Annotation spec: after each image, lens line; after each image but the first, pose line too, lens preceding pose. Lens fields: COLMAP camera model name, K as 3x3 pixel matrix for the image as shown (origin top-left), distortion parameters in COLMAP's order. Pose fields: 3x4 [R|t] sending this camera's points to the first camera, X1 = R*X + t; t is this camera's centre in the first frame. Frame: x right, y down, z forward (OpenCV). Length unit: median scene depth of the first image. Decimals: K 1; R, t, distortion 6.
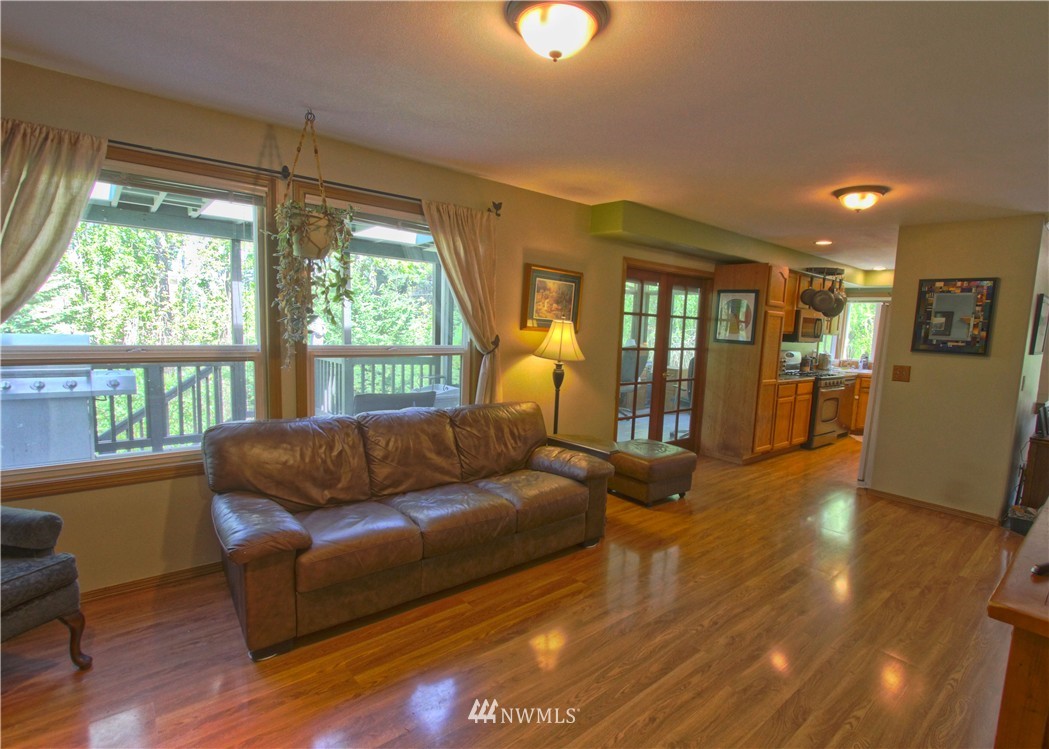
lens RADIAL K [[518.4, 0, 545.5], [0, 518.4, 383.0], [0, 0, 1]] dist [-0.005464, 0.001663]
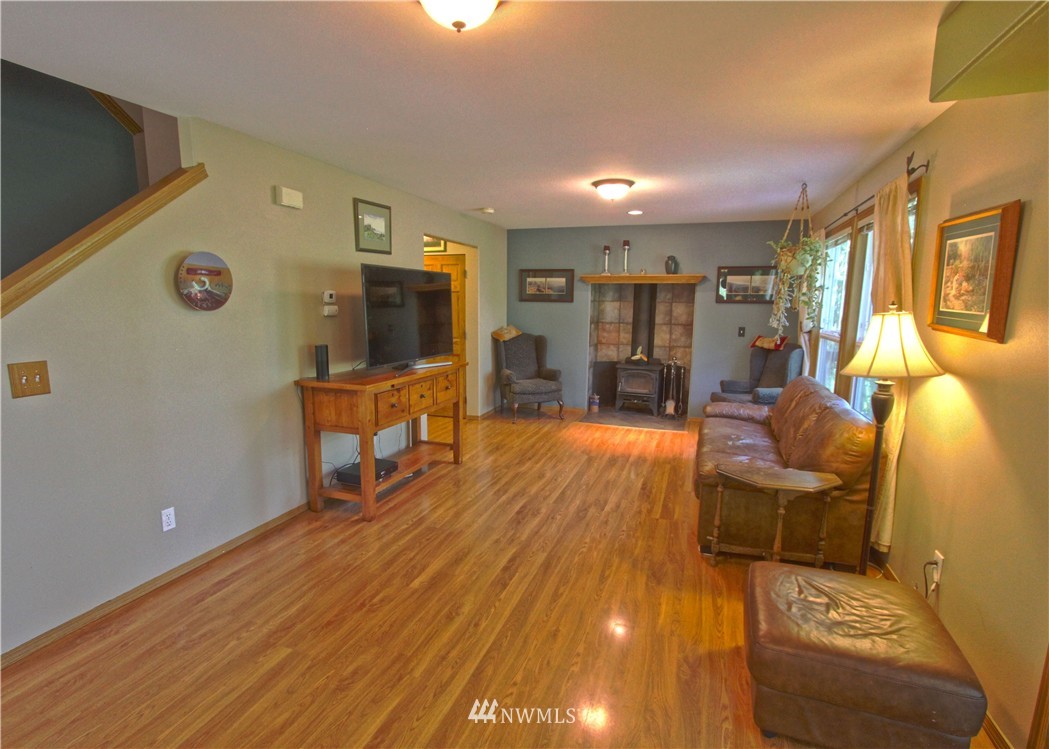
lens RADIAL K [[518.4, 0, 526.8], [0, 518.4, 380.8], [0, 0, 1]] dist [-0.005464, 0.001663]
pose [[-0.866807, 0.021744, -0.498169, 0.635874], [-0.108548, 0.966862, 0.231073, -0.123755], [0.486686, 0.254371, -0.835723, 1.204265]]
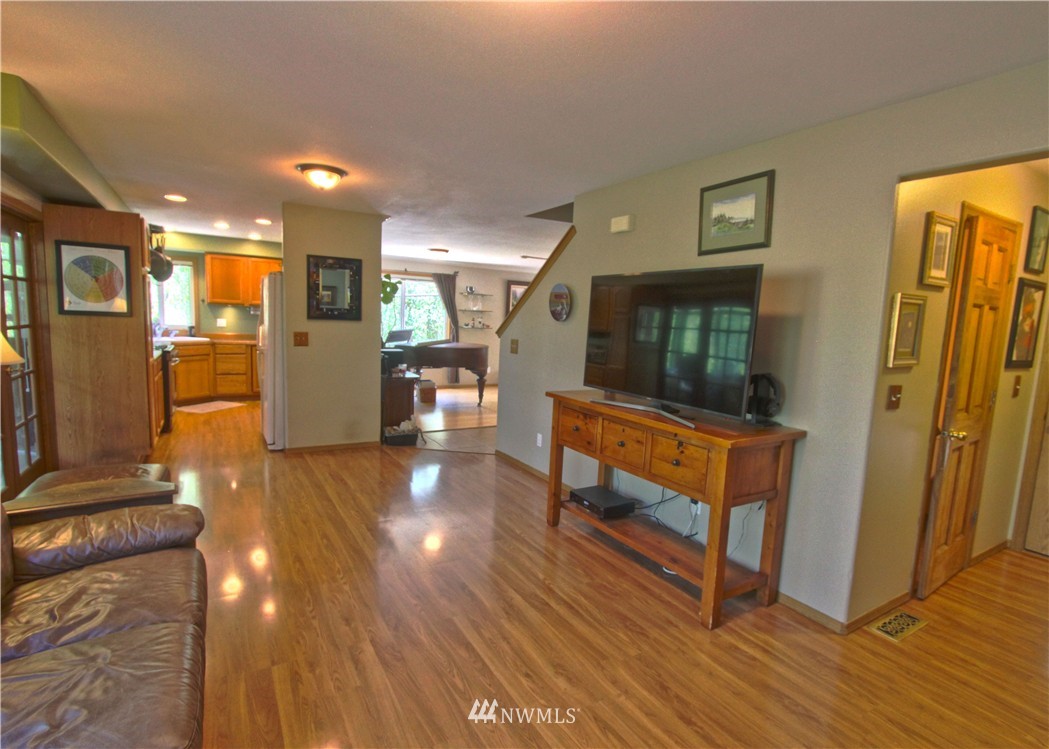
lens RADIAL K [[518.4, 0, 522.0], [0, 518.4, 378.3], [0, 0, 1]] dist [-0.005464, 0.001663]
pose [[0.184314, -0.150280, 0.971311, -0.335145], [0.080549, 0.987227, 0.137458, -0.052197], [-0.979561, 0.052903, 0.194064, 0.338742]]
